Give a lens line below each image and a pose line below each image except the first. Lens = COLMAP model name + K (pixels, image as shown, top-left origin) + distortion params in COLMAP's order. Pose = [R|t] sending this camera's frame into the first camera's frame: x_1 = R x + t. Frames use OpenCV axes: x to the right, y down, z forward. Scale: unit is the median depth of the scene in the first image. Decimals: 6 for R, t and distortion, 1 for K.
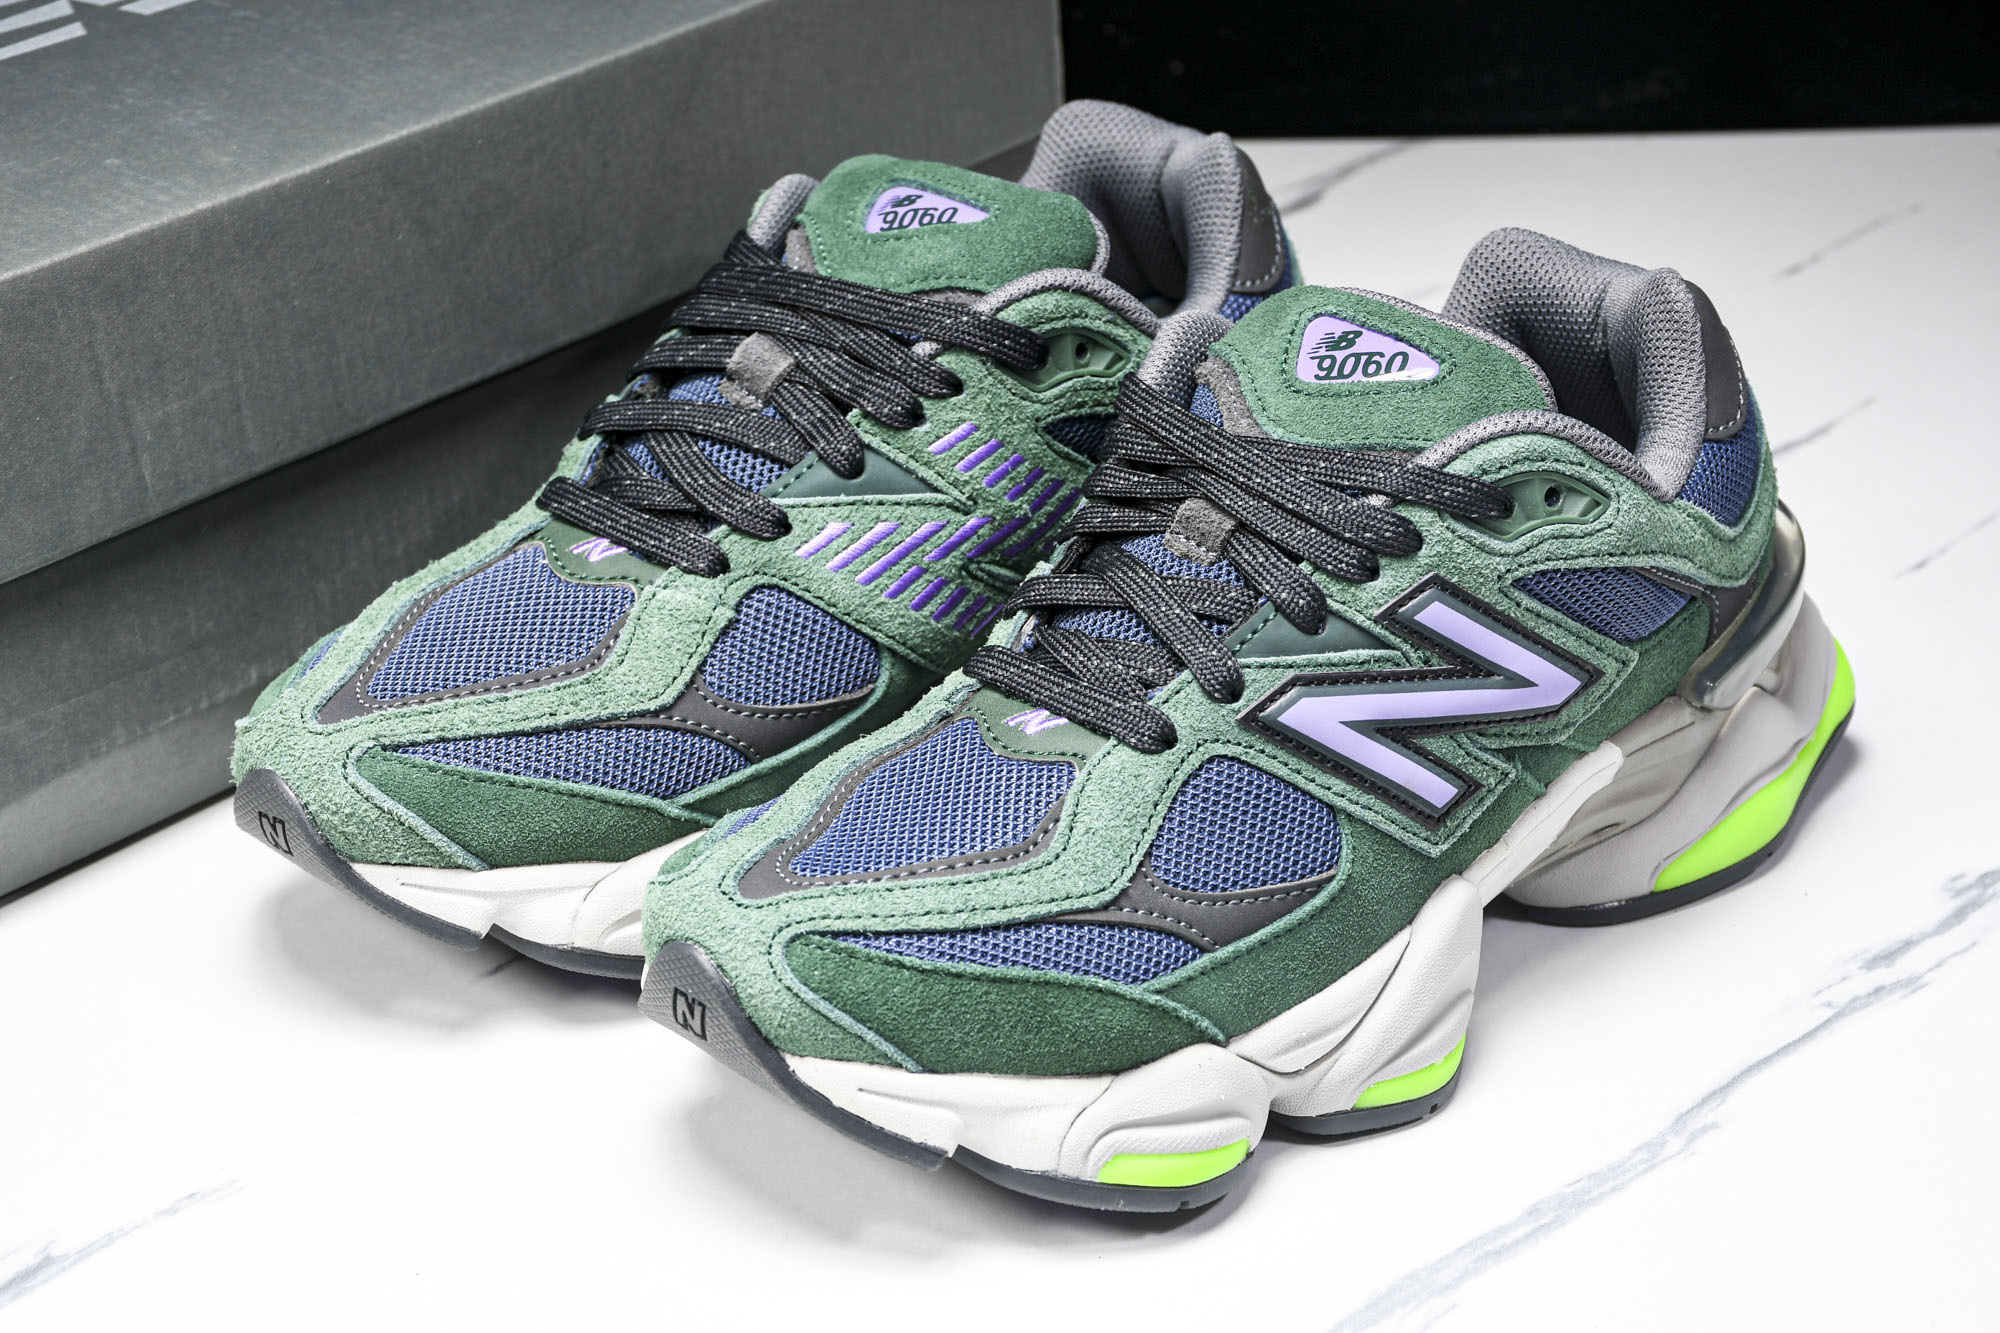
lens RADIAL K [[4248.0, 0, 1010.7], [0, 4248.0, 665.5], [0, 0, 1]] dist [0.458001, 0.000000]
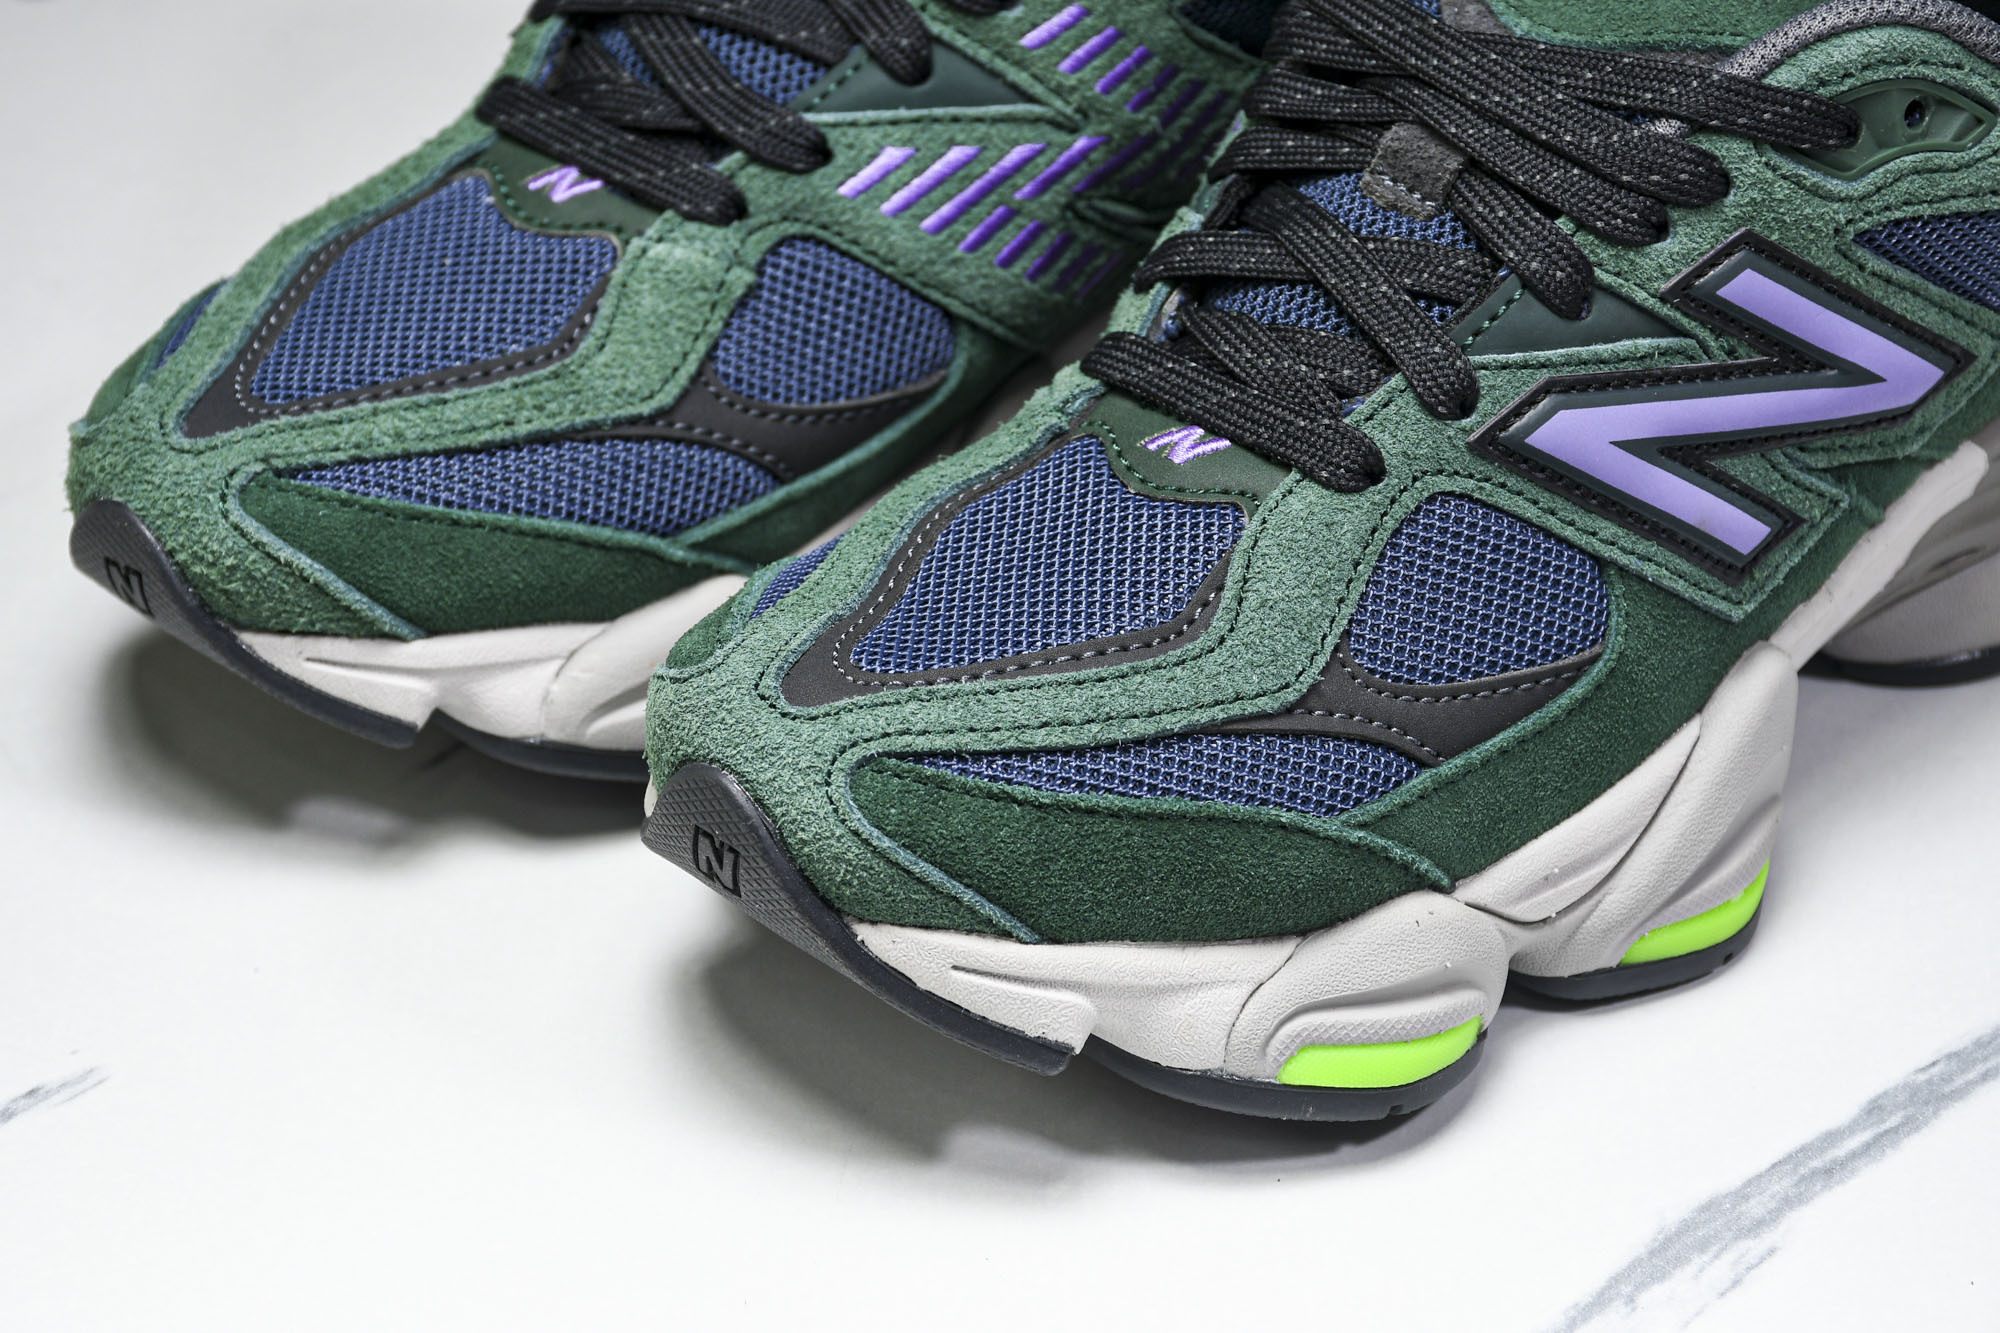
lens RADIAL K [[5129.9, 0, 1020.2], [0, 5129.9, 629.7], [0, 0, 1]] dist [0.636052, 0.000000]
pose [[0.999950, -0.005504, 0.008359, -0.029329], [0.004636, 0.994926, 0.100503, -0.042826], [-0.008870, -0.100459, 0.994902, 0.129246]]
